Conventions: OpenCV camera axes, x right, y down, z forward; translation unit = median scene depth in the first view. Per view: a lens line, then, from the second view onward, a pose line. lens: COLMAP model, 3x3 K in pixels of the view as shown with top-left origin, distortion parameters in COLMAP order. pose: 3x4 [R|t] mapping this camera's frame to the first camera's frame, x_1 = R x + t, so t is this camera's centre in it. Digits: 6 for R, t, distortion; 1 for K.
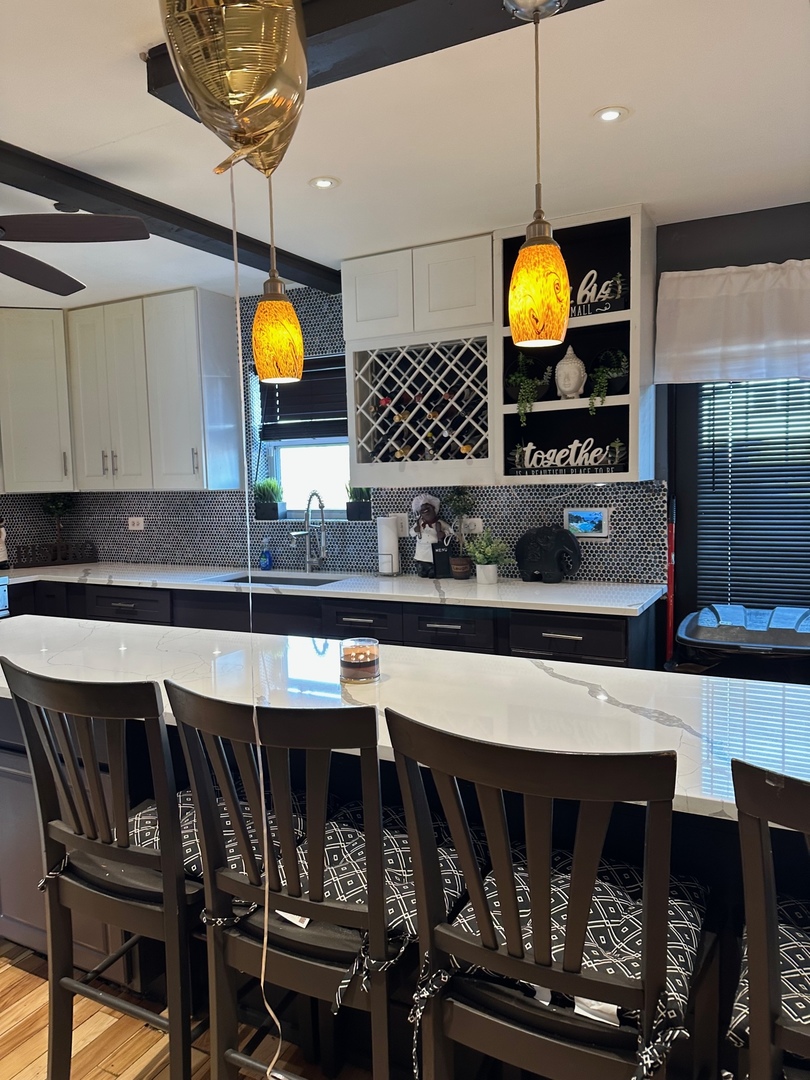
lens RADIAL K [[741.3, 0, 405.0], [0, 741.3, 540.0], [0, 0, 1]] dist [0.078486, -0.120264]
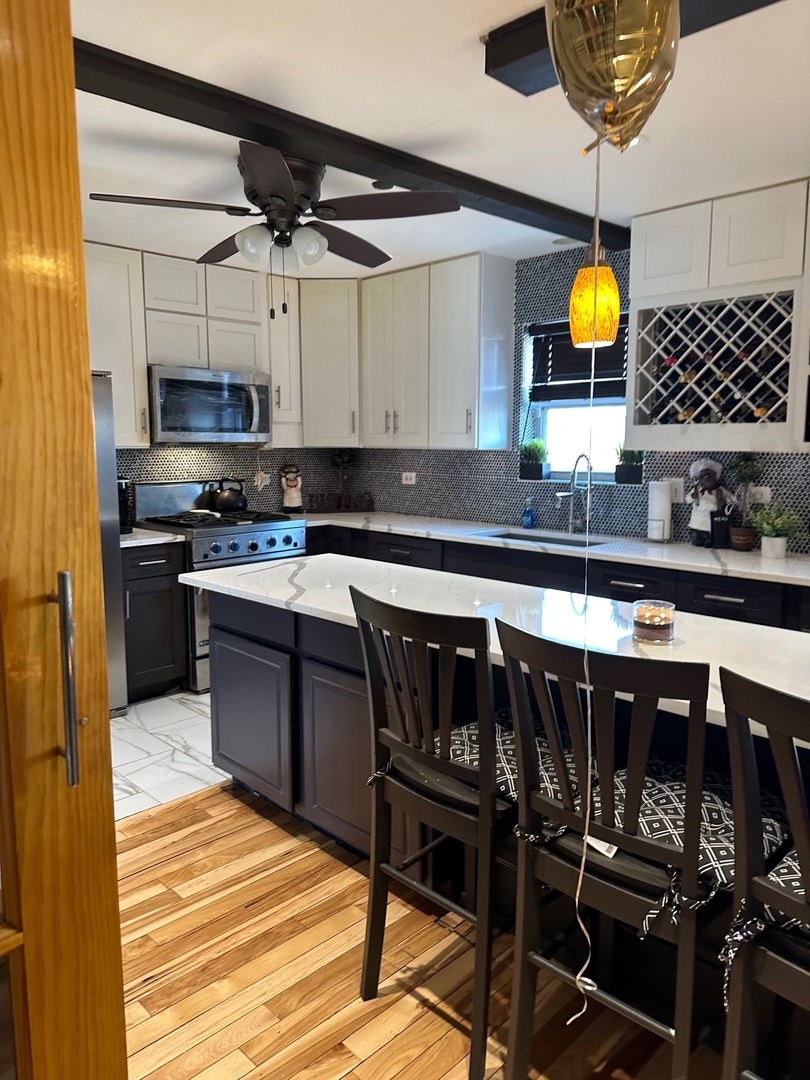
lens RADIAL K [[741.3, 0, 405.0], [0, 741.3, 540.0], [0, 0, 1]] dist [0.078486, -0.120264]
pose [[0.950209, 0.066161, -0.304509, -0.041683], [-0.049768, 0.996878, 0.061293, 0.002068], [0.307614, -0.043086, 0.950535, -0.037939]]
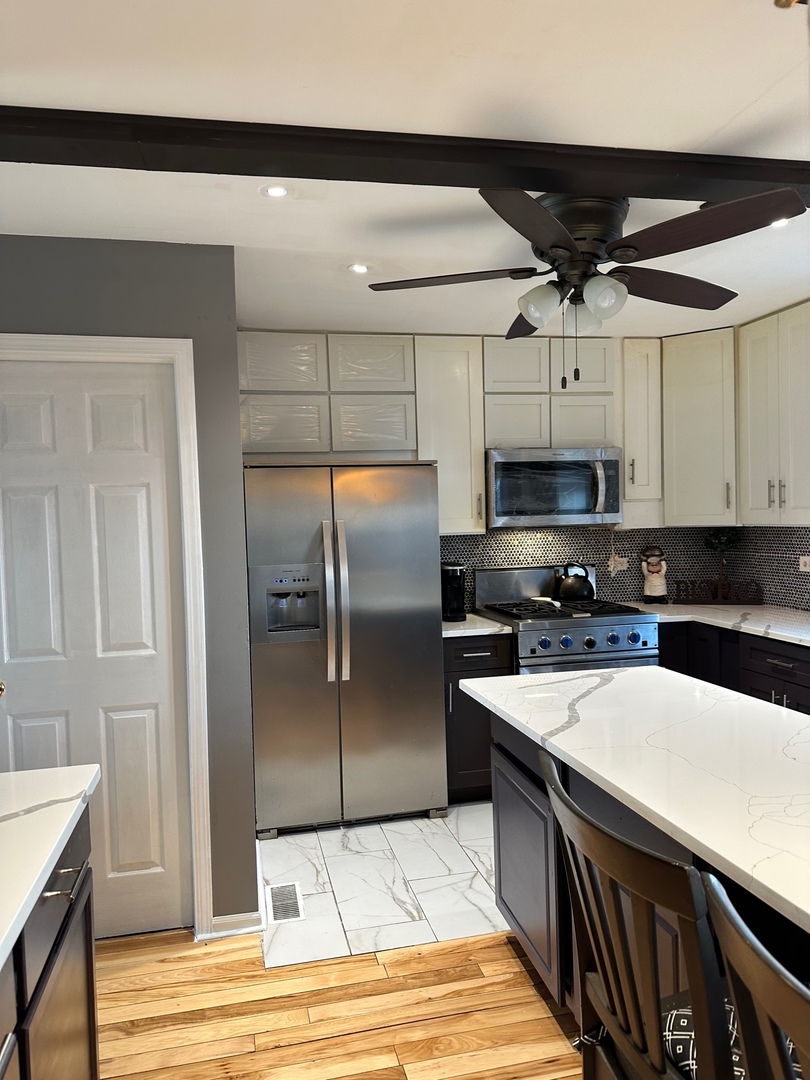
lens RADIAL K [[741.3, 0, 405.0], [0, 741.3, 540.0], [0, 0, 1]] dist [0.078486, -0.120264]
pose [[0.637967, 0.029281, -0.769507, -0.000910], [-0.052685, 0.998595, -0.005681, -0.026691], [0.768259, 0.044166, 0.638614, 0.145891]]
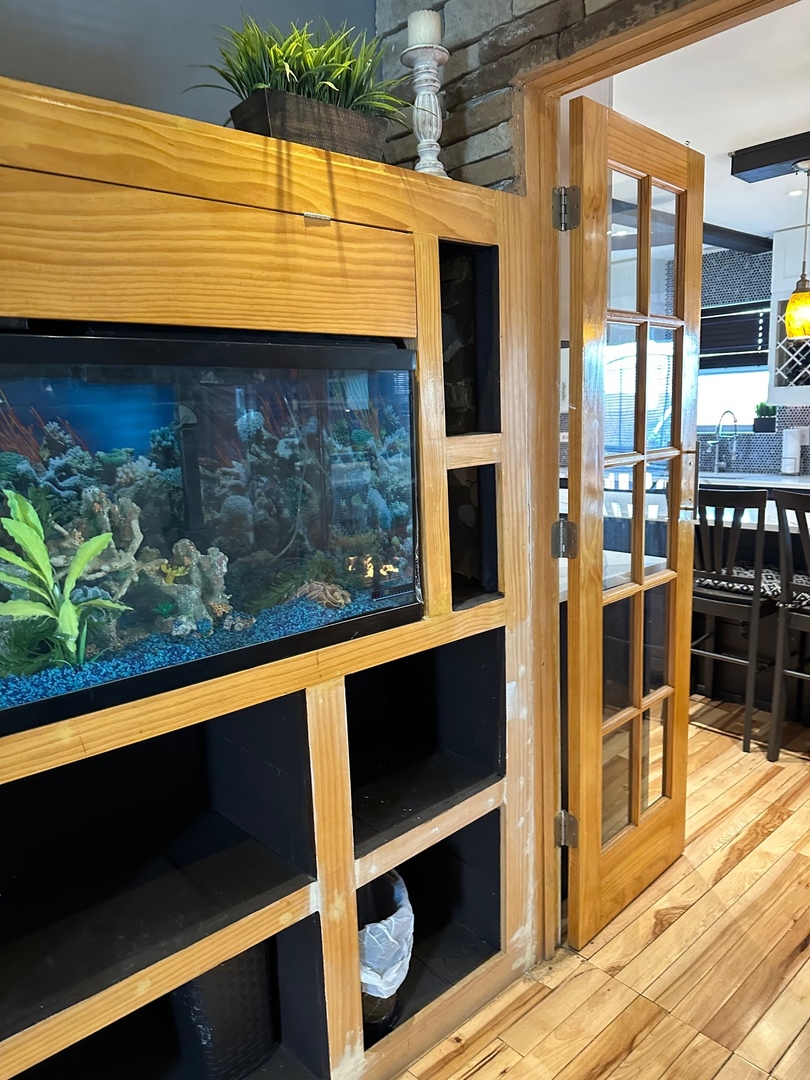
lens RADIAL K [[741.3, 0, 405.0], [0, 741.3, 540.0], [0, 0, 1]] dist [0.078486, -0.120264]
pose [[0.933972, 0.056802, -0.352802, -0.194039], [-0.024280, 0.995091, 0.095935, 0.055144], [0.356519, -0.081034, 0.930767, -0.498010]]
